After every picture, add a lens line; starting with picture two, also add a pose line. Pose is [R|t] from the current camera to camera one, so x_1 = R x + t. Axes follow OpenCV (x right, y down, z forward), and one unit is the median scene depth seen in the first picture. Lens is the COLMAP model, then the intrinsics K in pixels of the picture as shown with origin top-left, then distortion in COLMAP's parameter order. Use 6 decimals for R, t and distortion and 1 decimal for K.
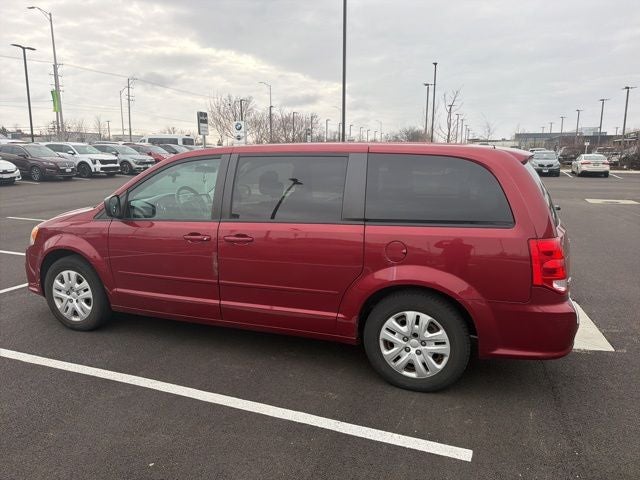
lens RADIAL K [[482.9, 0, 323.1], [0, 482.9, 229.0], [0, 0, 1]] dist [0.035973, -0.048117]
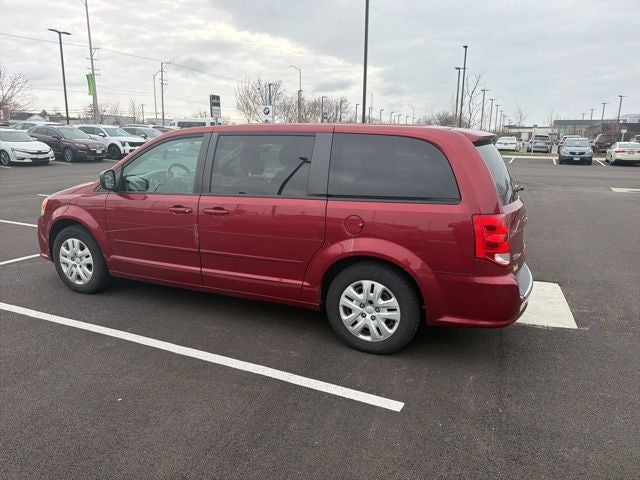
lens RADIAL K [[482.9, 0, 319.5], [0, 482.9, 235.2], [0, 0, 1]] dist [0.035973, -0.048117]
pose [[0.997352, 0.024036, -0.068635, 0.130119], [-0.021173, 0.998887, 0.042144, 0.022616], [0.069572, -0.040579, 0.996751, -0.072745]]
